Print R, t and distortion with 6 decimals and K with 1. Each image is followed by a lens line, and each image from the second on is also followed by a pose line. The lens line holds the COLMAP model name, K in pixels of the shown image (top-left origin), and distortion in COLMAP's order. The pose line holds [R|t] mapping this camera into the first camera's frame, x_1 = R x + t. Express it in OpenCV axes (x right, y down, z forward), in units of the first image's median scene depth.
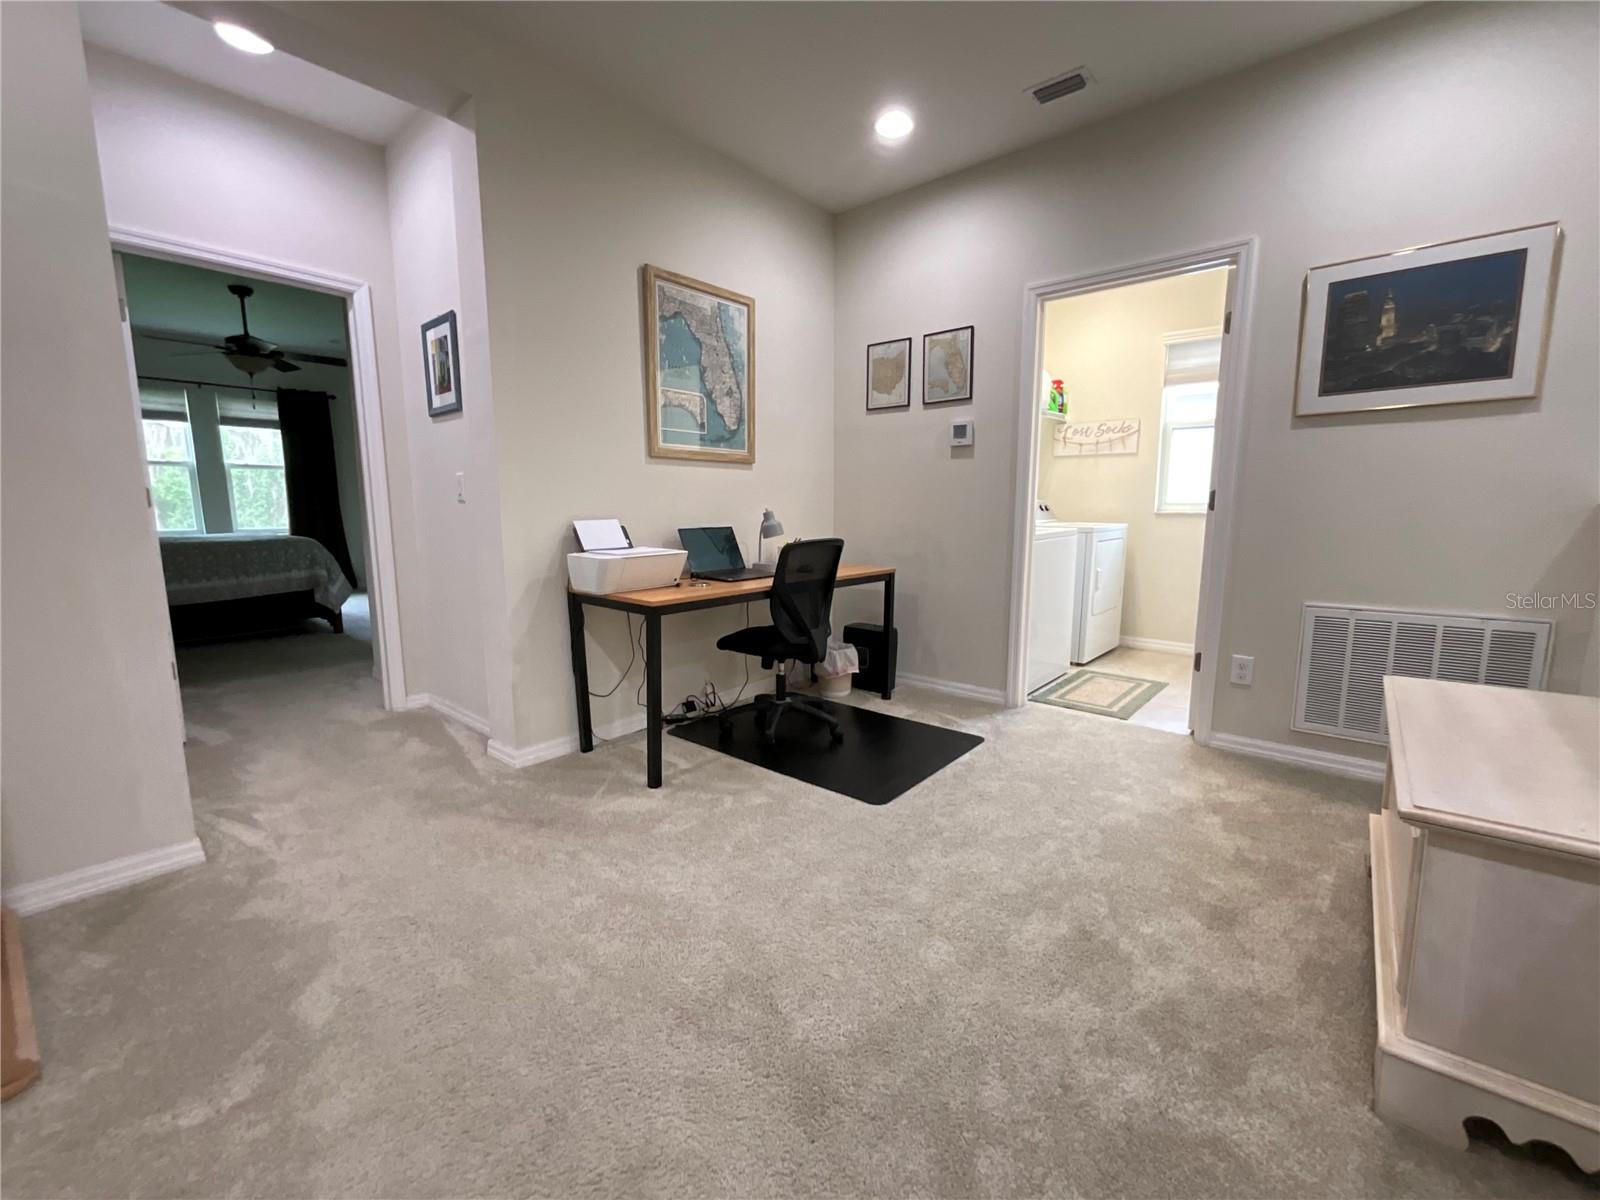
lens RADIAL K [[663.5, 0, 805.0], [0, 663.5, 601.2], [0, 0, 1]] dist [-0.000126, 0.000513]
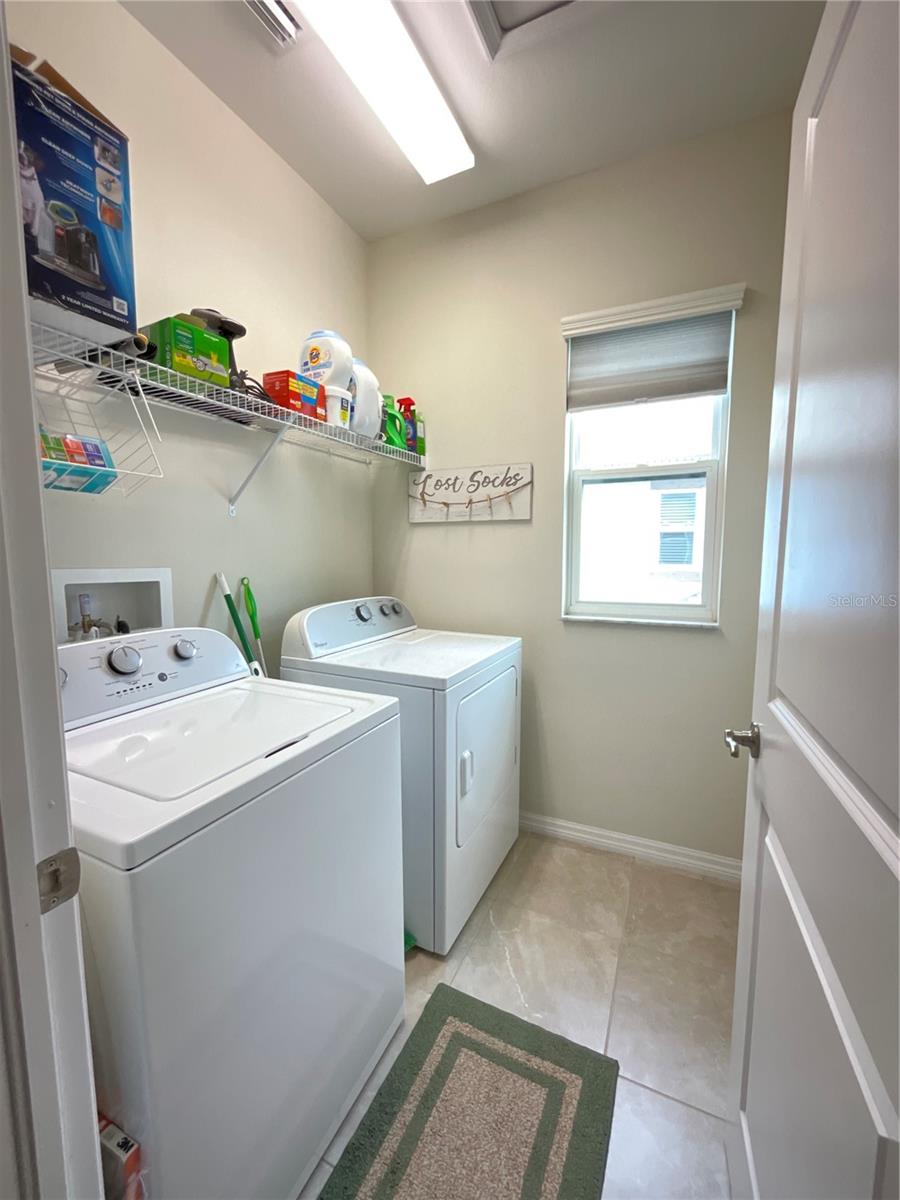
lens RADIAL K [[485.3, 0, 450.0], [0, 485.3, 600.0], [0, 0, 1]] dist [-0.000661, 0.000101]
pose [[0.965798, -0.024331, 0.258150, 0.448800], [0.037133, 0.998304, -0.044831, -0.191677], [-0.256621, 0.052883, 0.965064, 0.853872]]
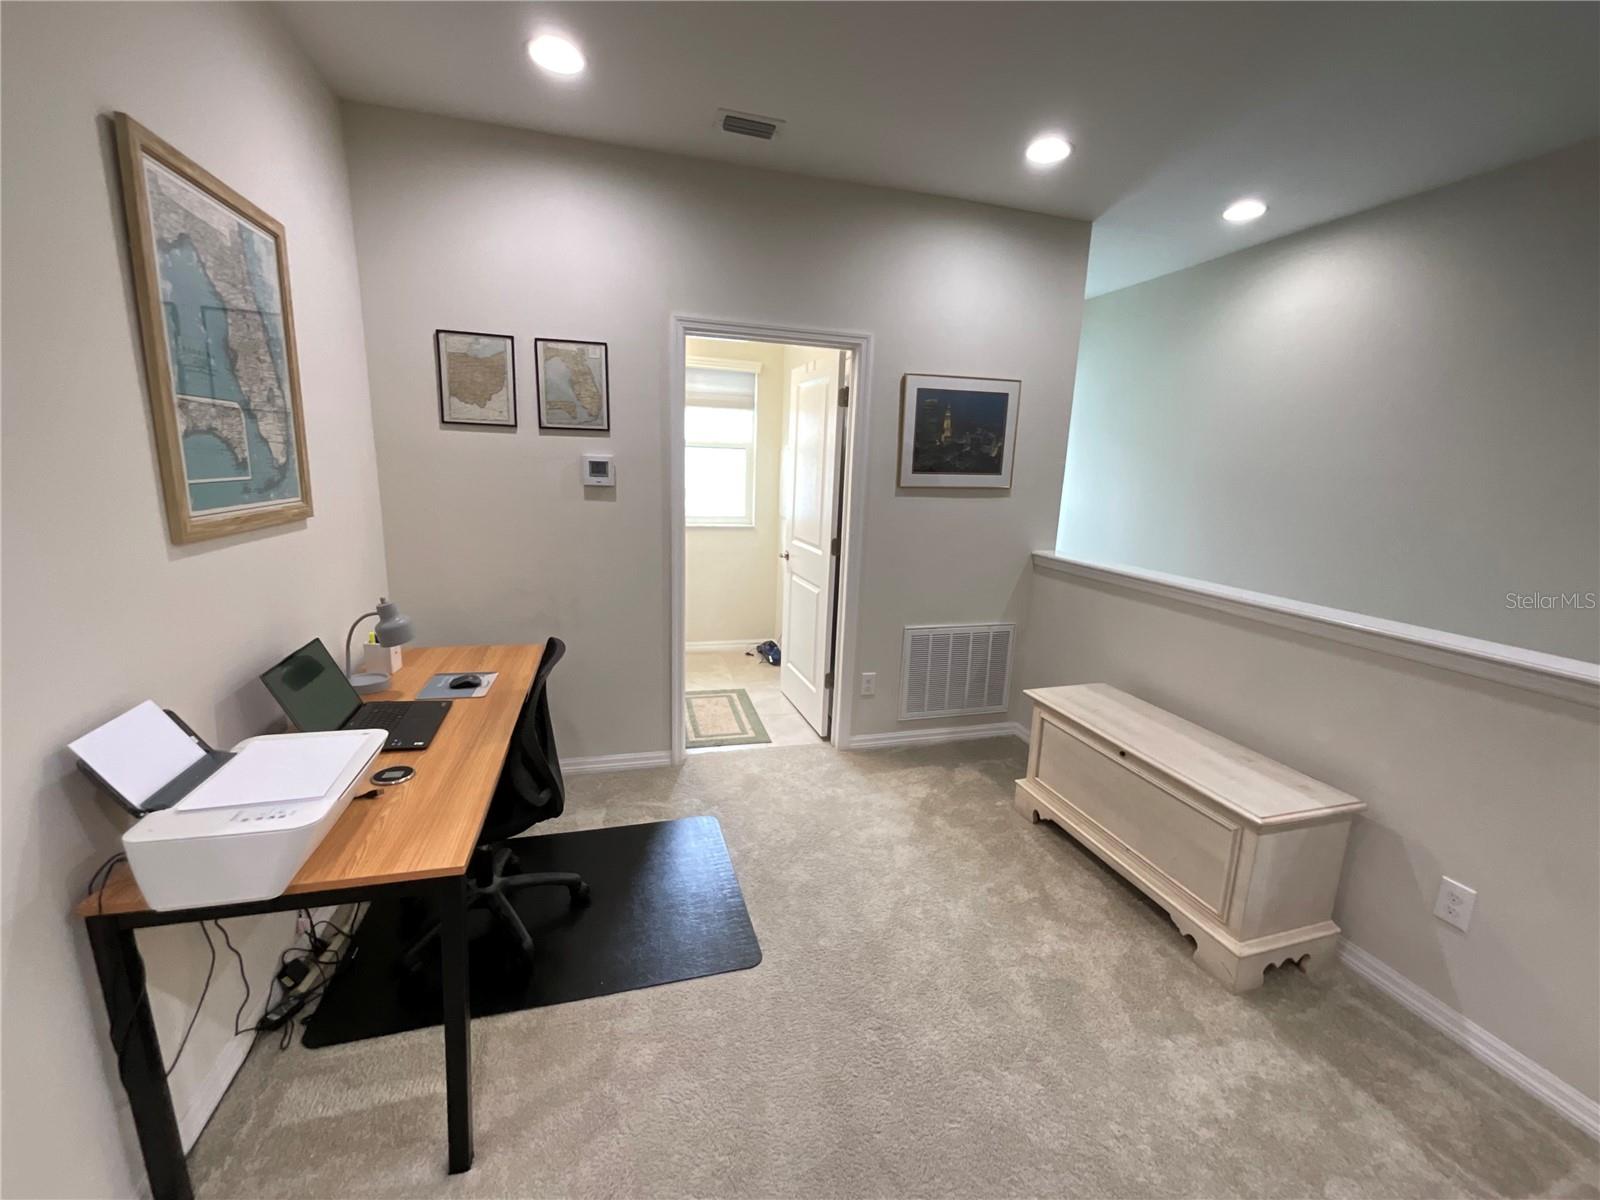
lens RADIAL K [[663.5, 0, 805.0], [0, 663.5, 601.2], [0, 0, 1]] dist [-0.000126, 0.000513]
pose [[0.554949, -0.148970, 0.818437, -0.349673], [0.083621, 0.988842, 0.123286, -0.183788], [-0.827671, 0.000022, 0.561214, 0.338838]]
